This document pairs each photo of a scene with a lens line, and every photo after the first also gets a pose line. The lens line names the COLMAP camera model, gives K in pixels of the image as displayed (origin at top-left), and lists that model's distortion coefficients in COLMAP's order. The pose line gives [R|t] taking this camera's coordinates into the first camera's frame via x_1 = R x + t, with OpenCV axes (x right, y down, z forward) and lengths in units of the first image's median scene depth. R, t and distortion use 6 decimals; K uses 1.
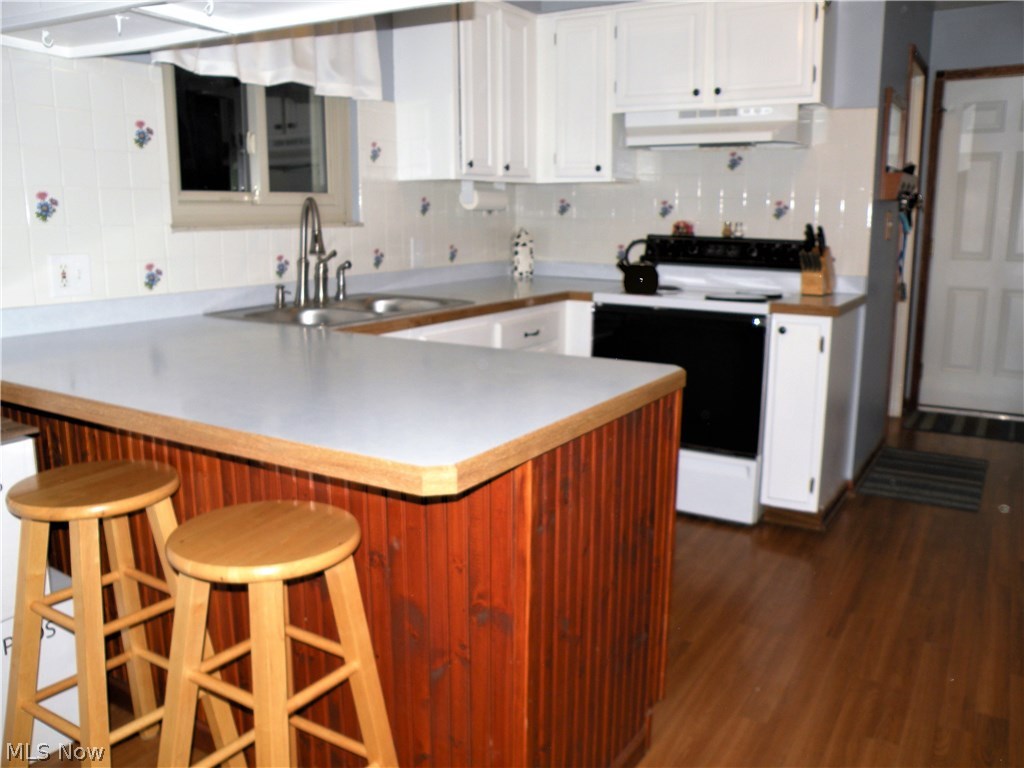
lens RADIAL K [[858.1, 0, 512.0], [0, 858.1, 384.0], [0, 0, 1]] dist [-0.143416, 0.144714]
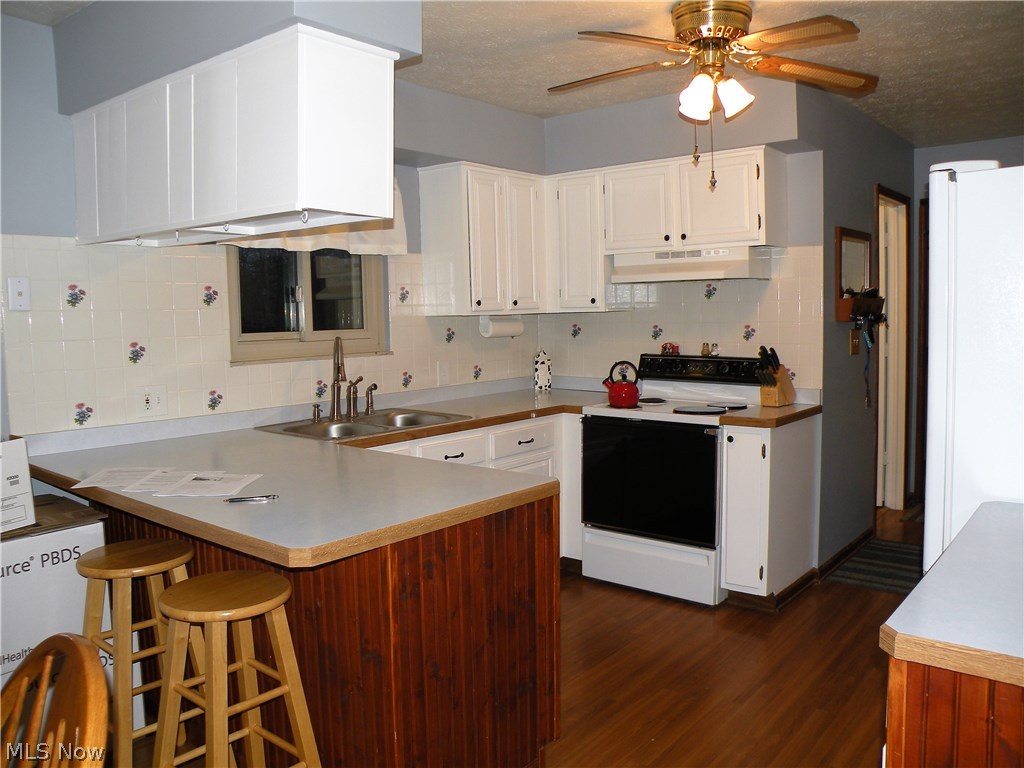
lens RADIAL K [[811.1, 0, 512.0], [0, 811.1, 384.0], [0, 0, 1]] dist [-0.150008, 0.113383]
pose [[0.989920, -0.007807, -0.141411, 0.176567], [-0.007502, 0.994187, -0.107401, -0.017416], [0.141427, 0.107379, 0.984108, -0.145666]]
